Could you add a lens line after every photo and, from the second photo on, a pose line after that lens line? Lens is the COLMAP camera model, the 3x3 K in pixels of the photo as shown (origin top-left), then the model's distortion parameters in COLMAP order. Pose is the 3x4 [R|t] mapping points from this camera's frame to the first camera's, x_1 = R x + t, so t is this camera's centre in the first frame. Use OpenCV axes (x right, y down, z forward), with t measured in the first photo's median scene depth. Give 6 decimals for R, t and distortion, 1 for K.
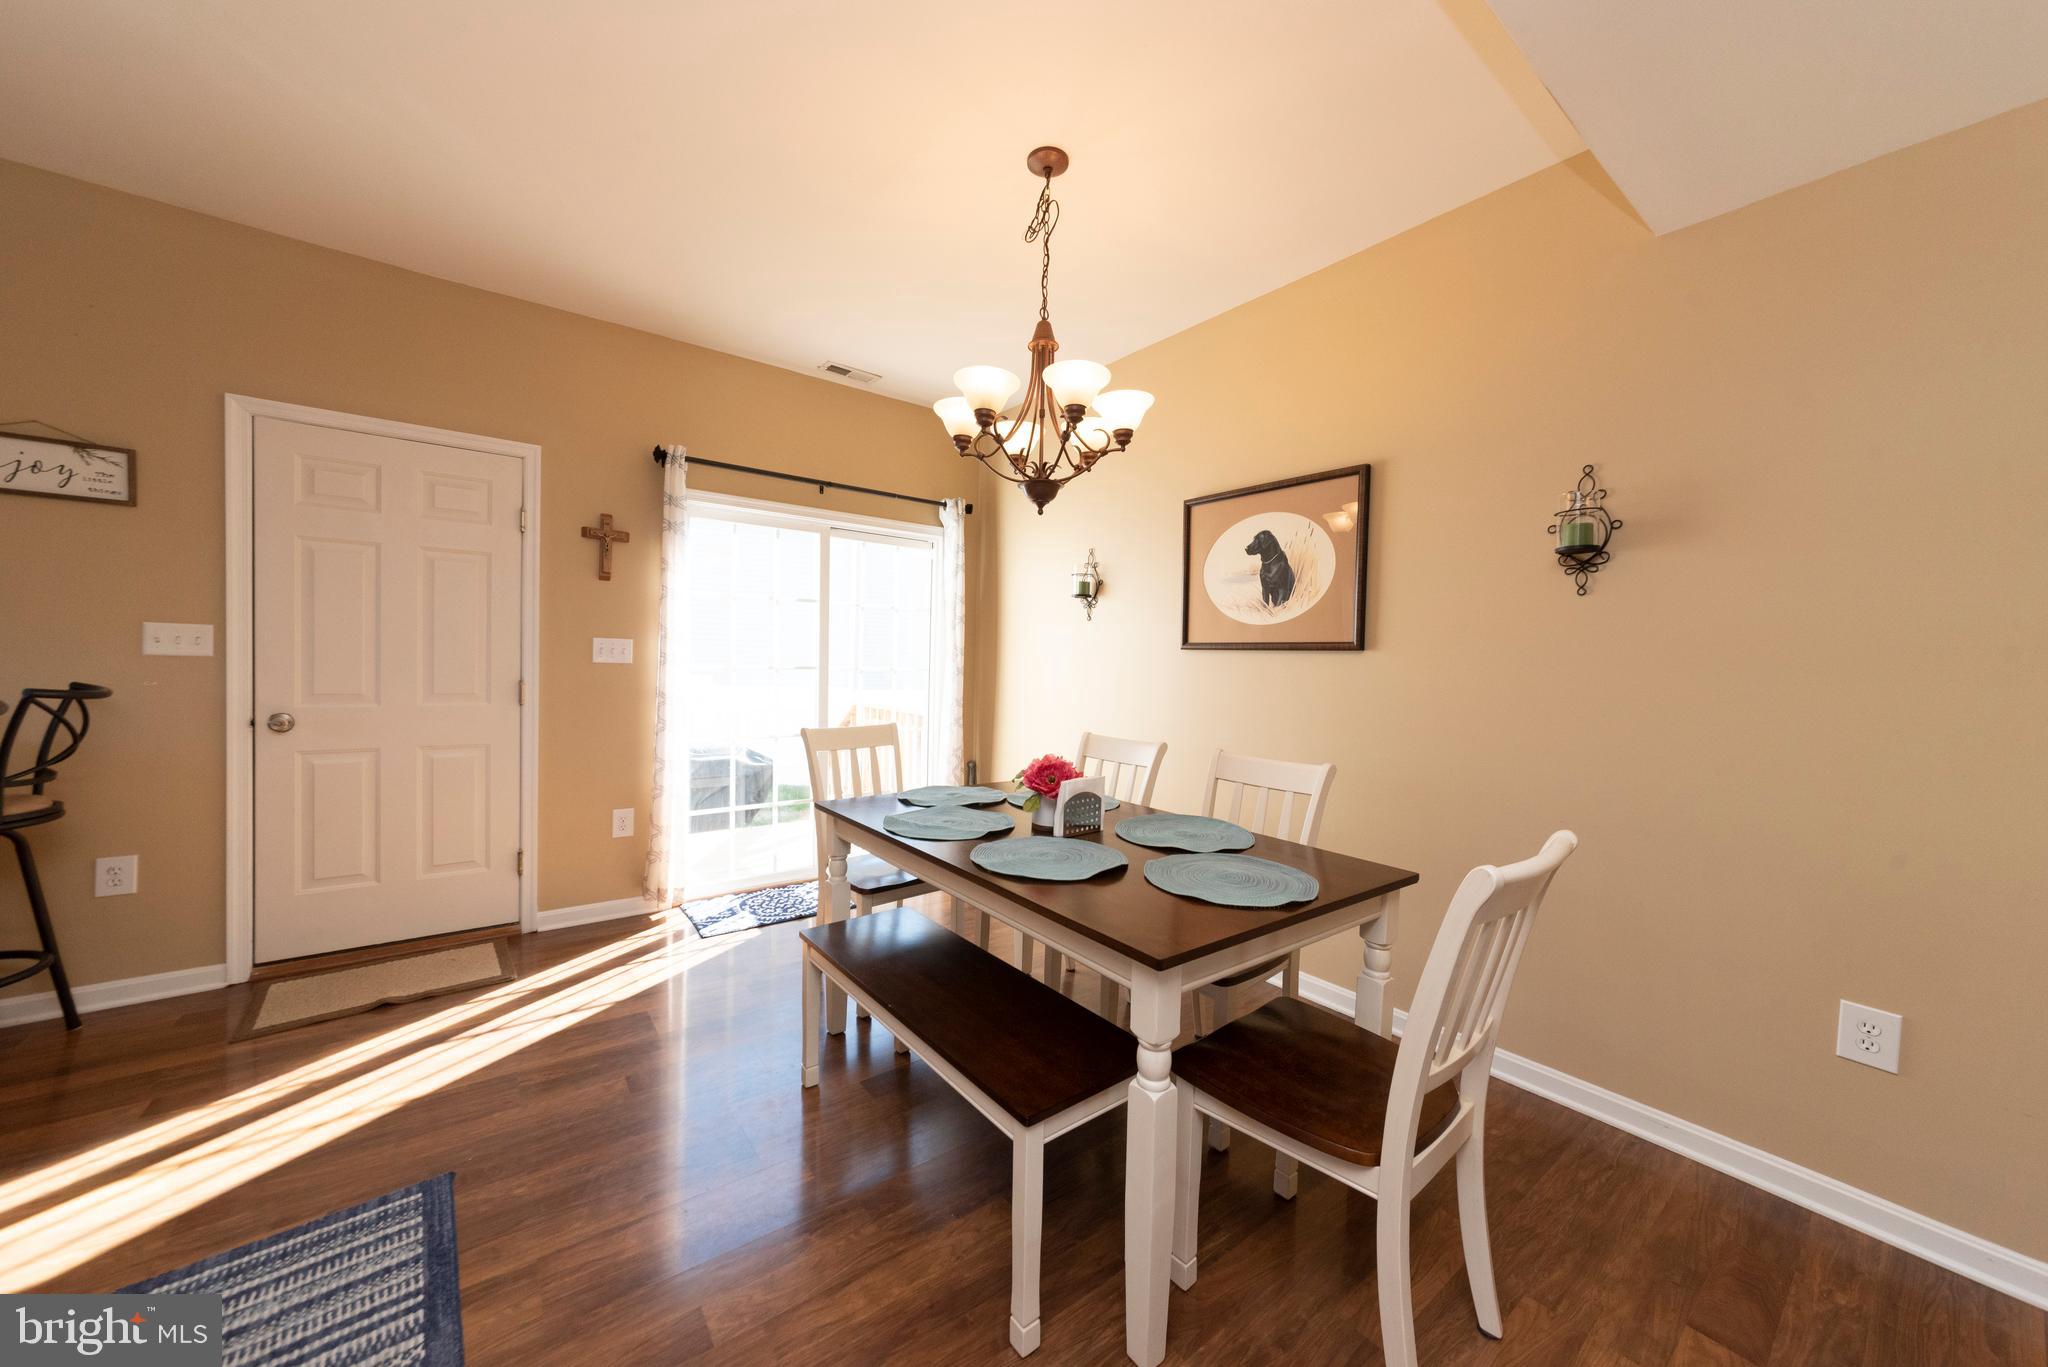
lens RADIAL K [[715.9, 0, 1024.0], [0, 715.9, 683.5], [0, 0, 1]] dist [0.000950, 0.000223]
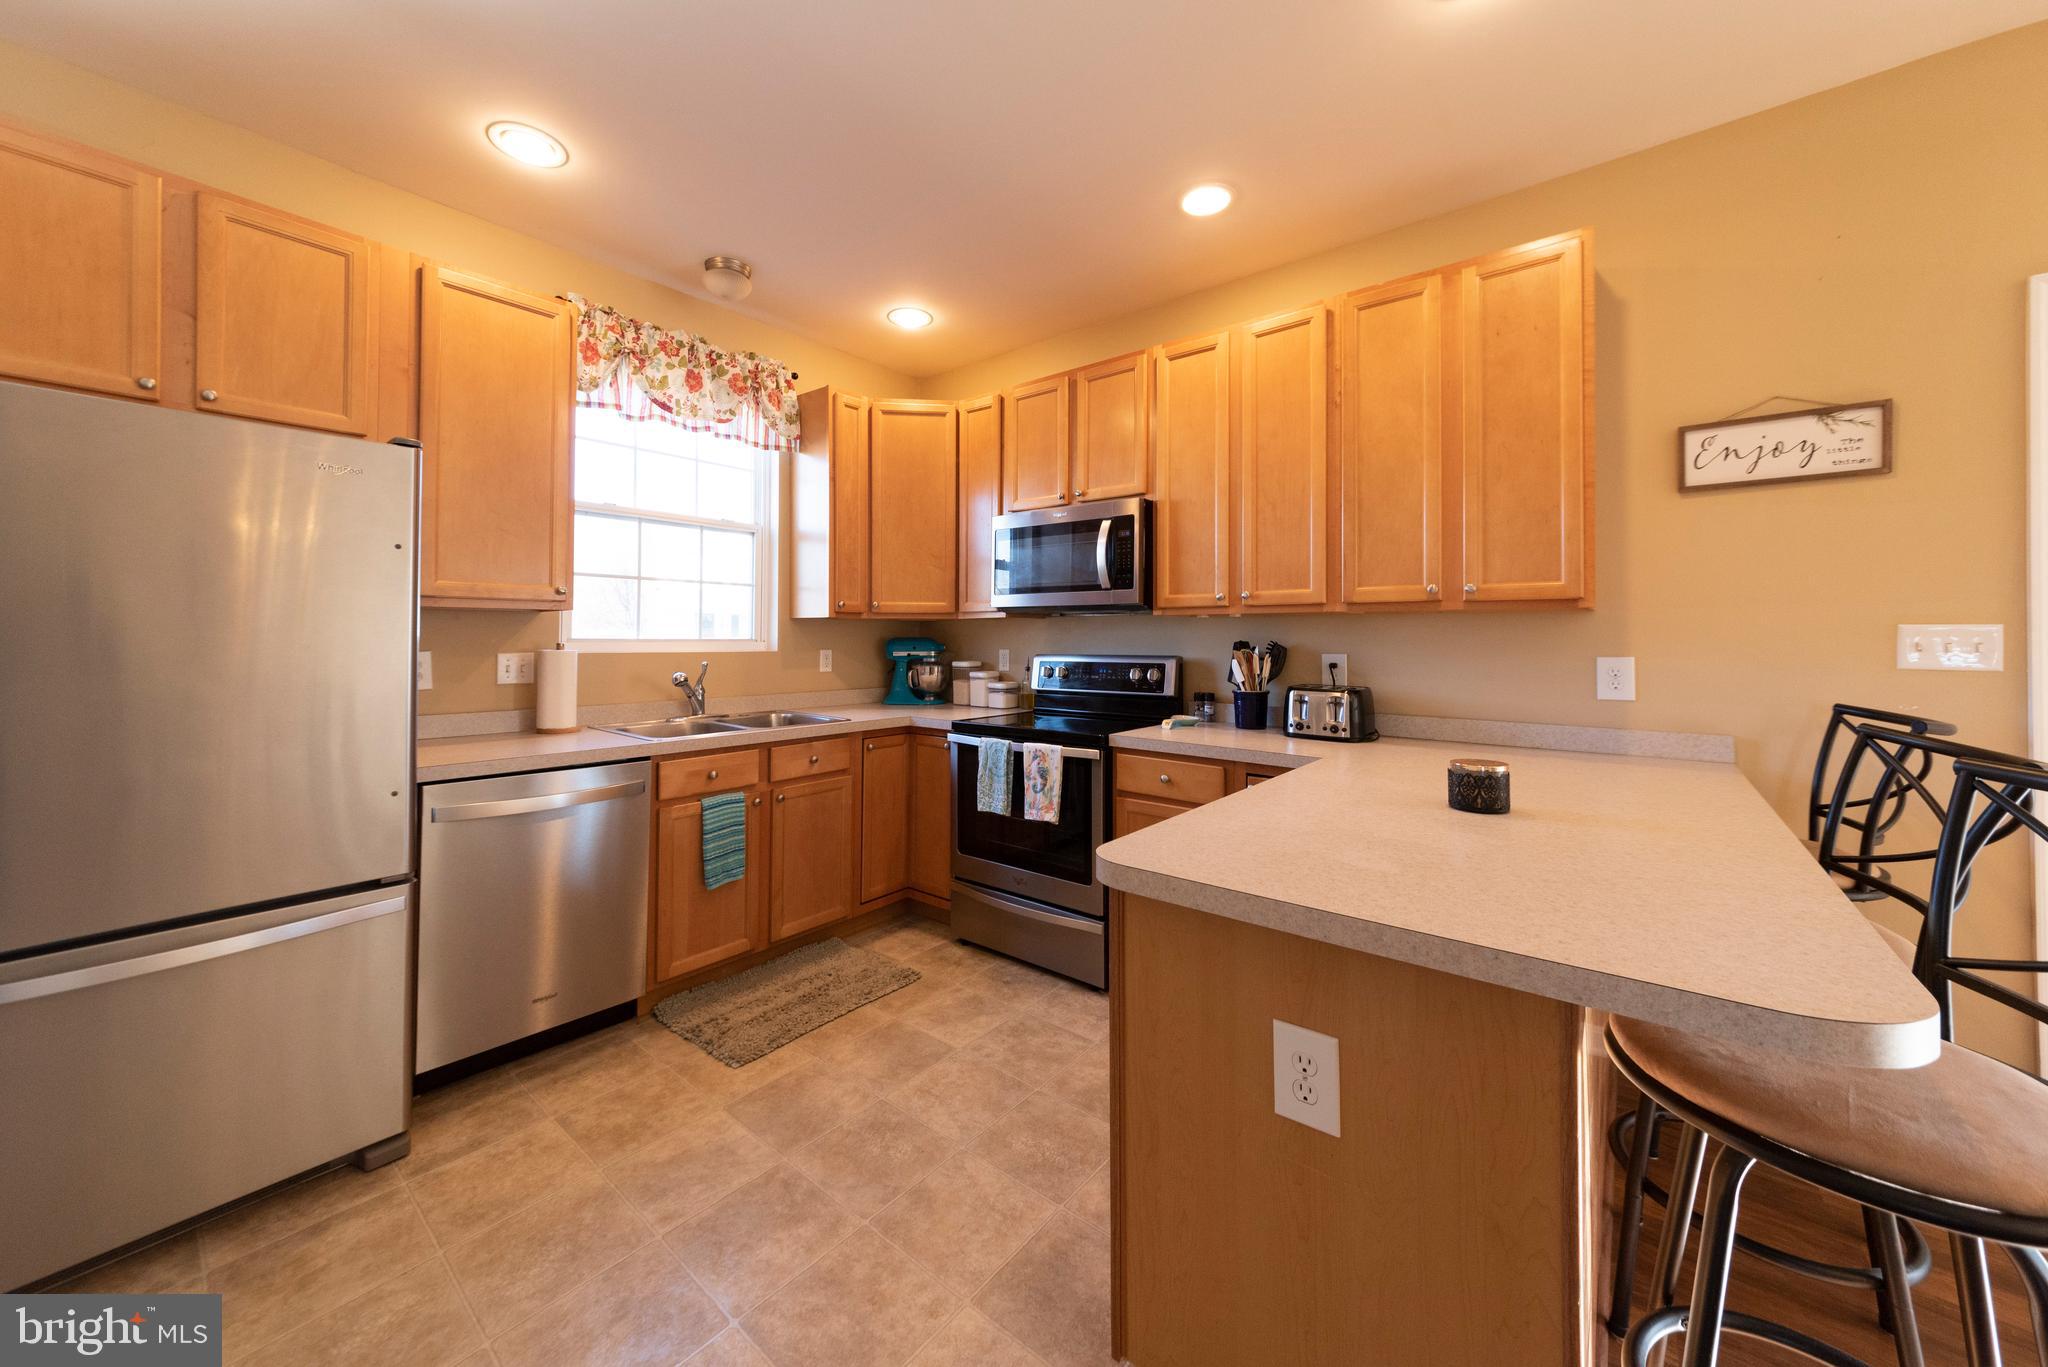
lens RADIAL K [[719.7, 0, 1017.5], [0, 719.7, 630.4], [0, 0, 1]] dist [0.001231, 0.000017]
pose [[0.239222, -0.034465, -0.970353, -0.640133], [-0.023693, 0.998865, -0.041319, -0.024391], [0.970676, 0.032875, 0.238134, -0.063427]]
